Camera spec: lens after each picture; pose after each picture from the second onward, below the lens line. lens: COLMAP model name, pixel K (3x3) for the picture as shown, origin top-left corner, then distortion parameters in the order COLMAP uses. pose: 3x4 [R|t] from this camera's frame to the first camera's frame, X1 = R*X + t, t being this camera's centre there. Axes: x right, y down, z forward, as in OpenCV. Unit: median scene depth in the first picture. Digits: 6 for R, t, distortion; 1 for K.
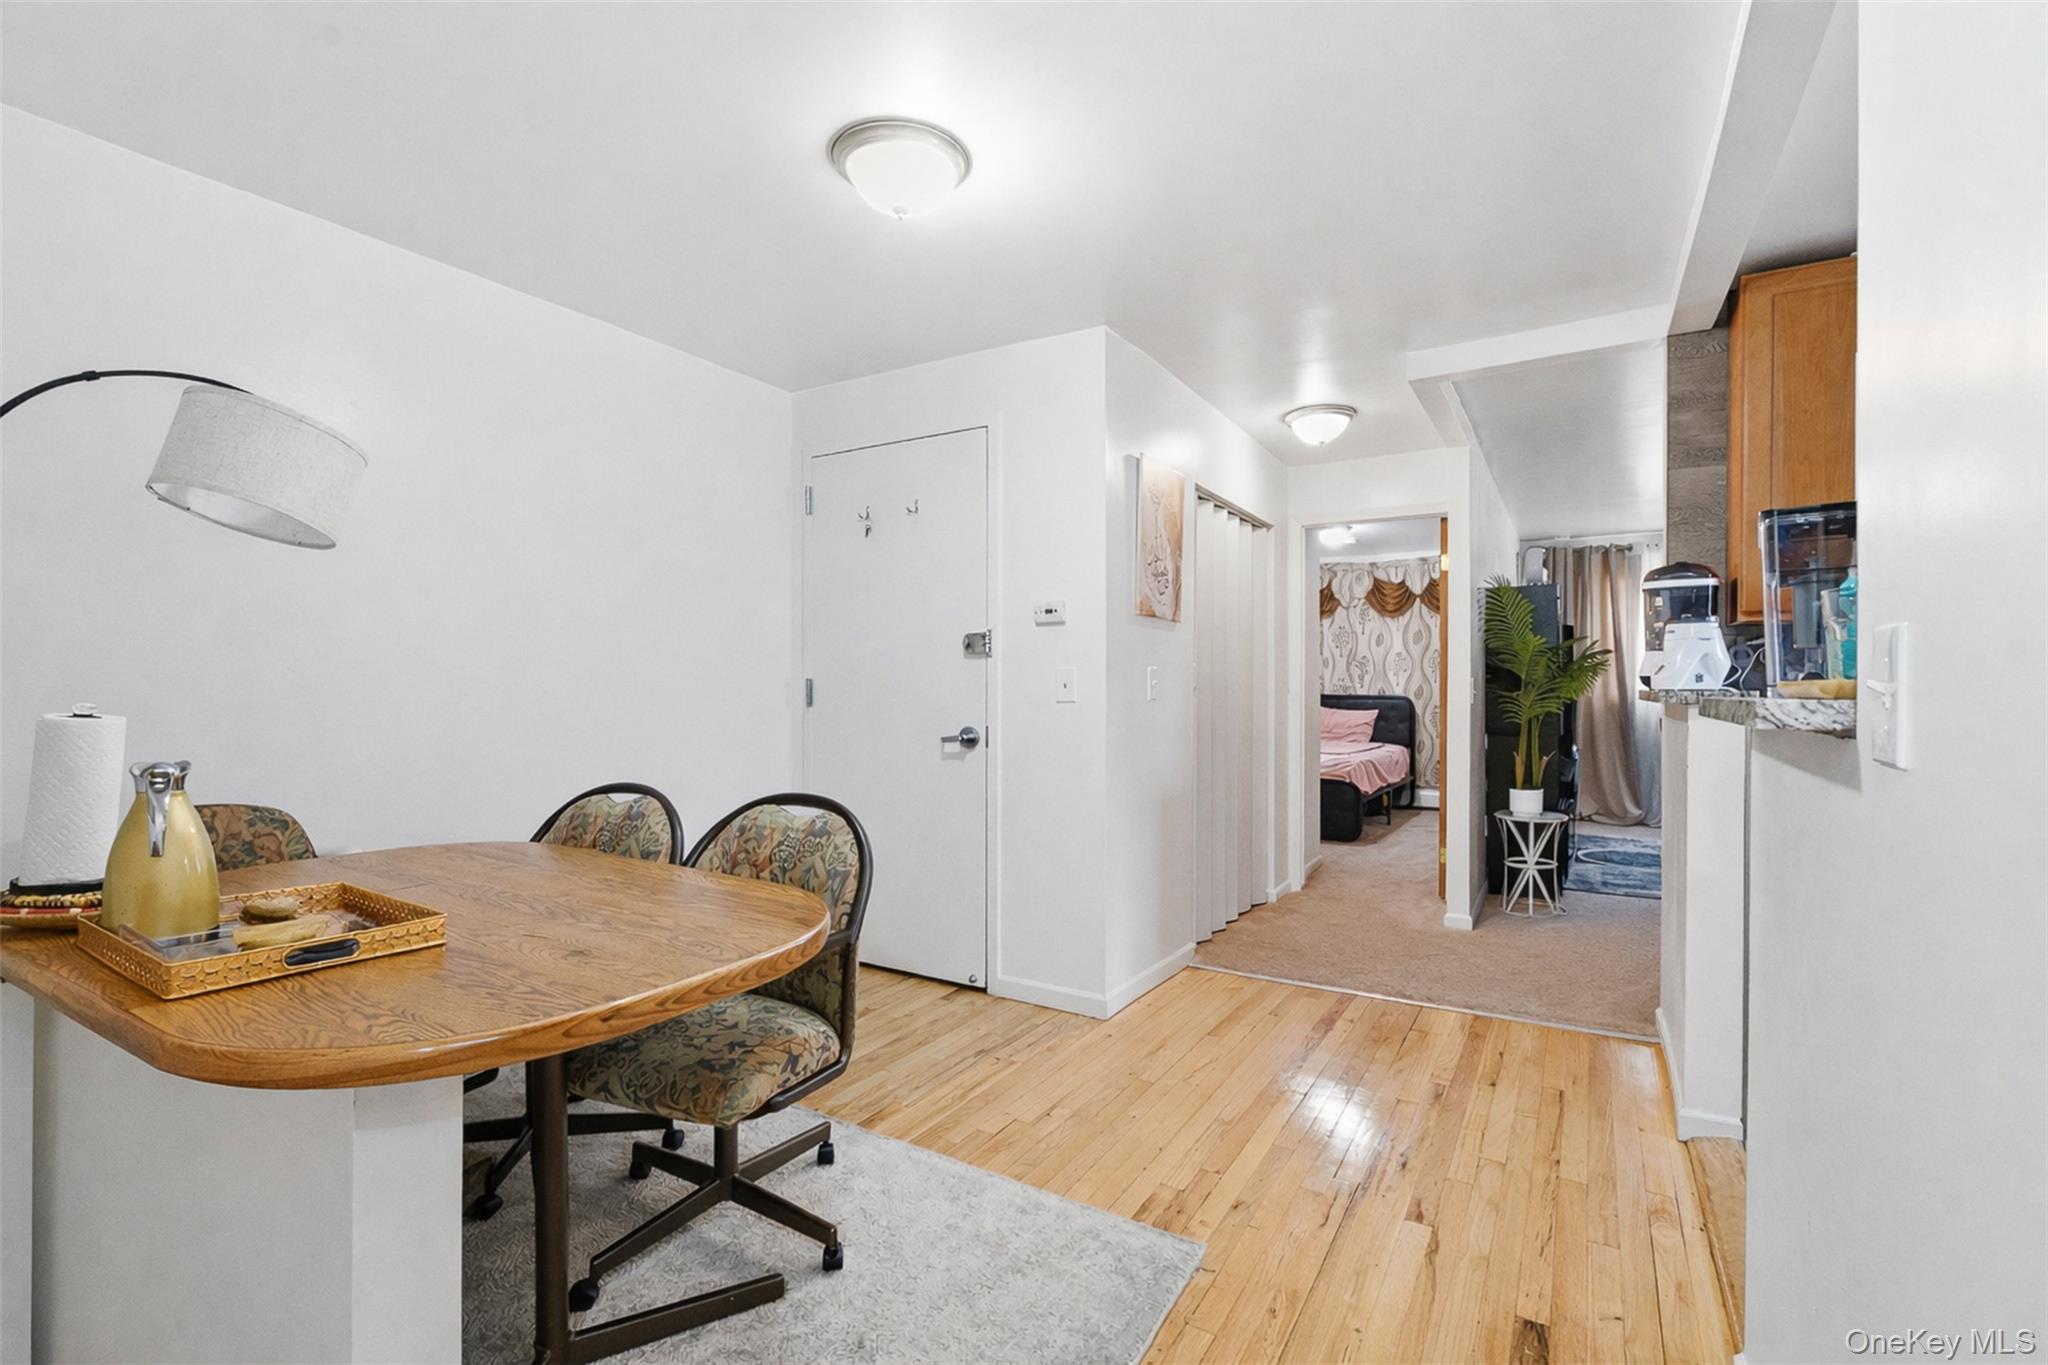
lens RADIAL K [[924.8, 0, 1016.3], [0, 924.8, 682.6], [0, 0, 1]] dist [-0.002423, 0.000469]
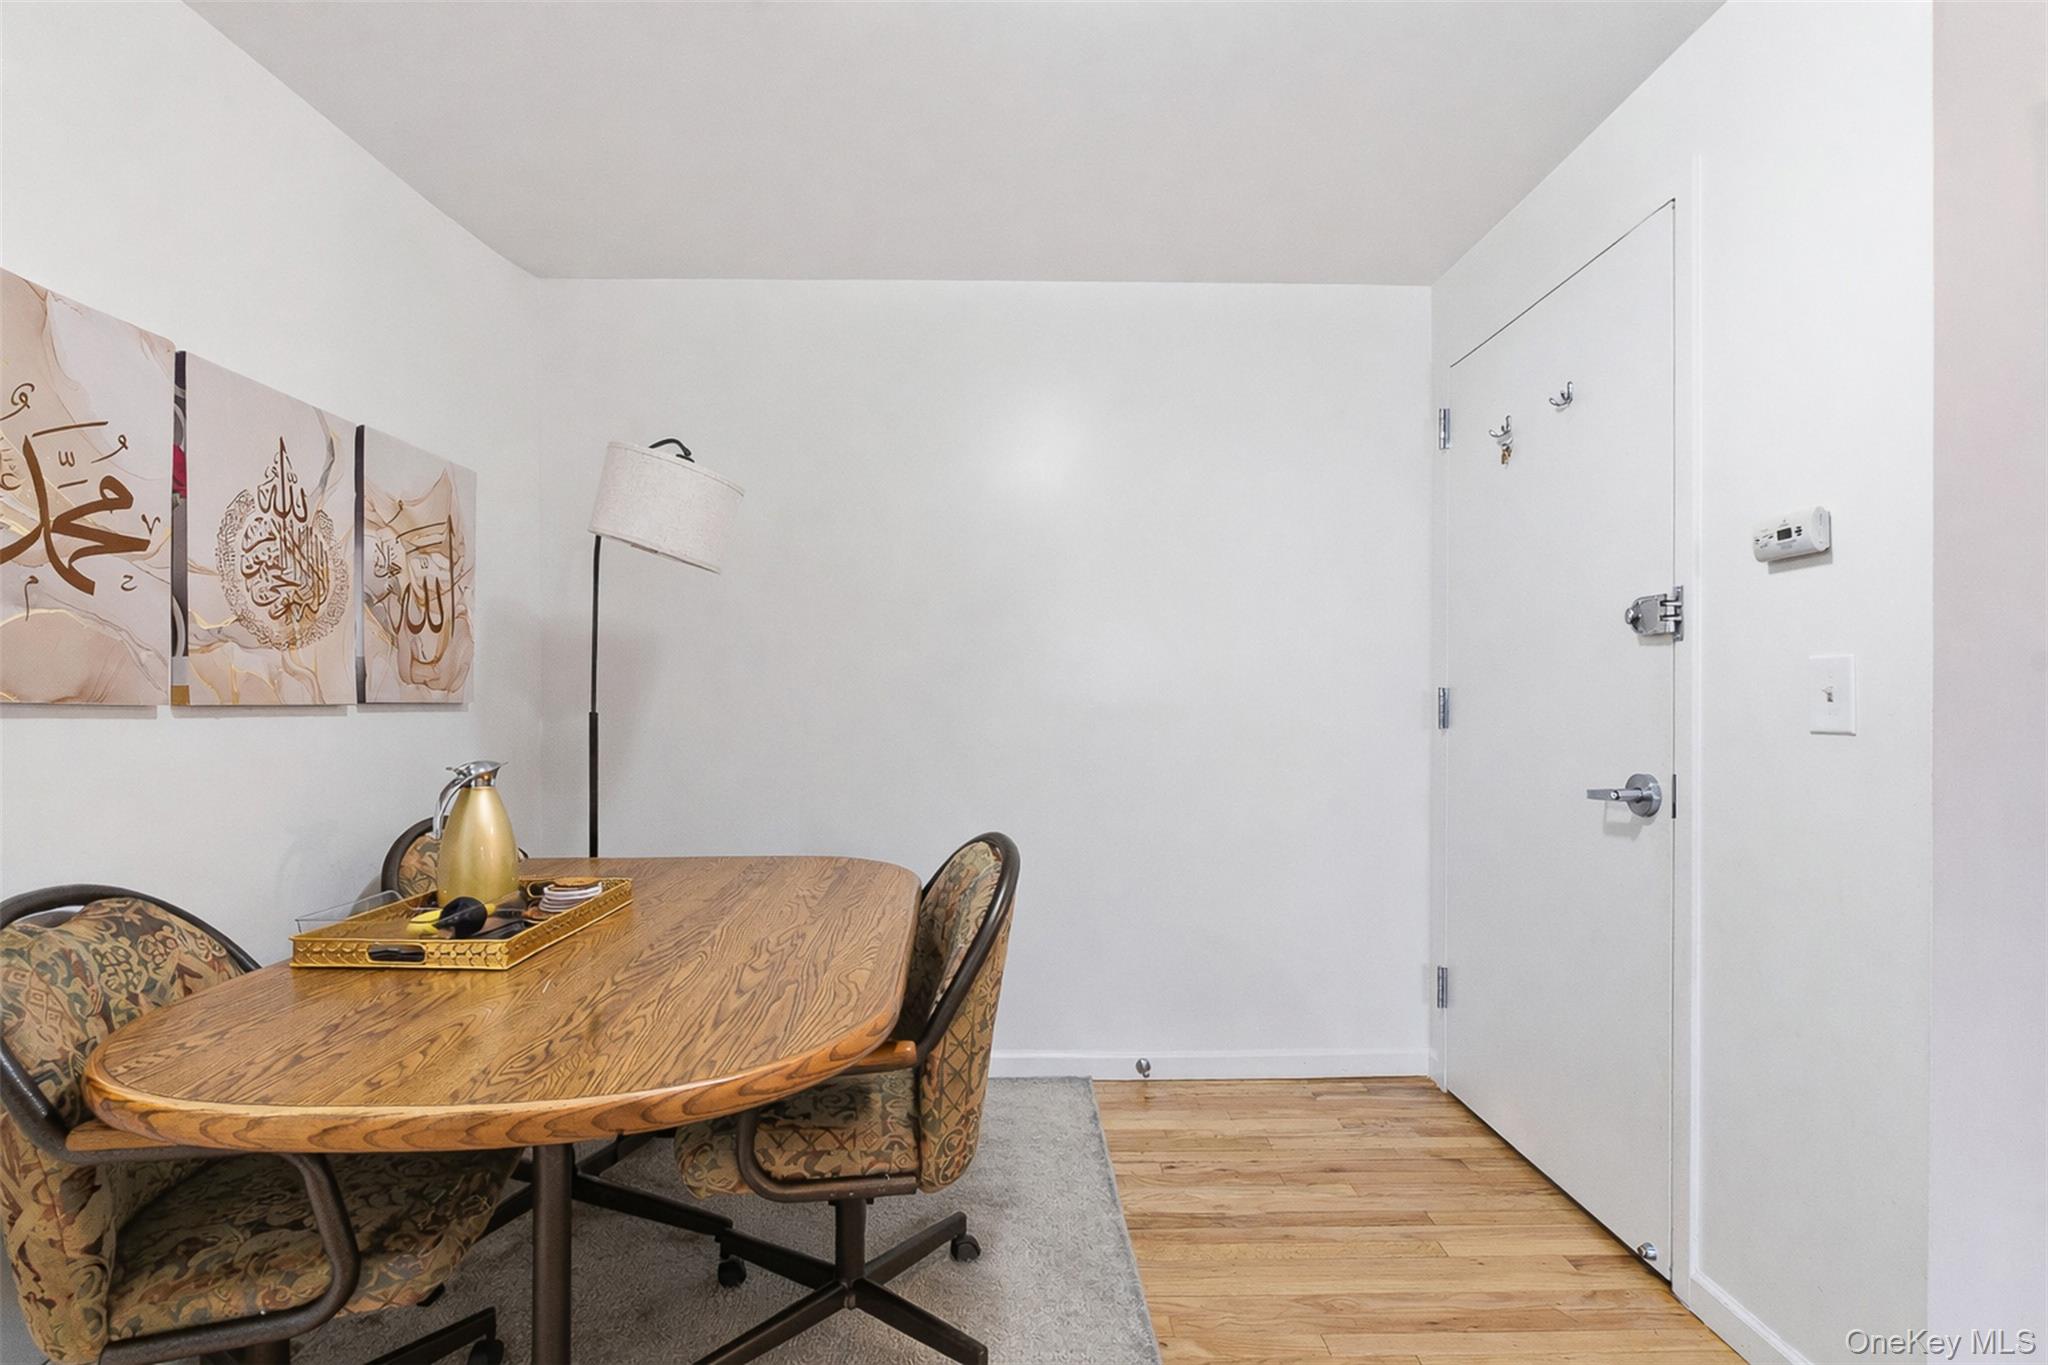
lens RADIAL K [[924.8, 0, 1024.9], [0, 924.8, 700.0], [0, 0, 1]] dist [-0.002423, 0.000469]
pose [[0.543294, -0.001511, -0.839541, 0.203042], [0.001921, 0.999998, -0.000556, 0.004008], [0.839540, -0.001311, 0.543296, 0.413501]]
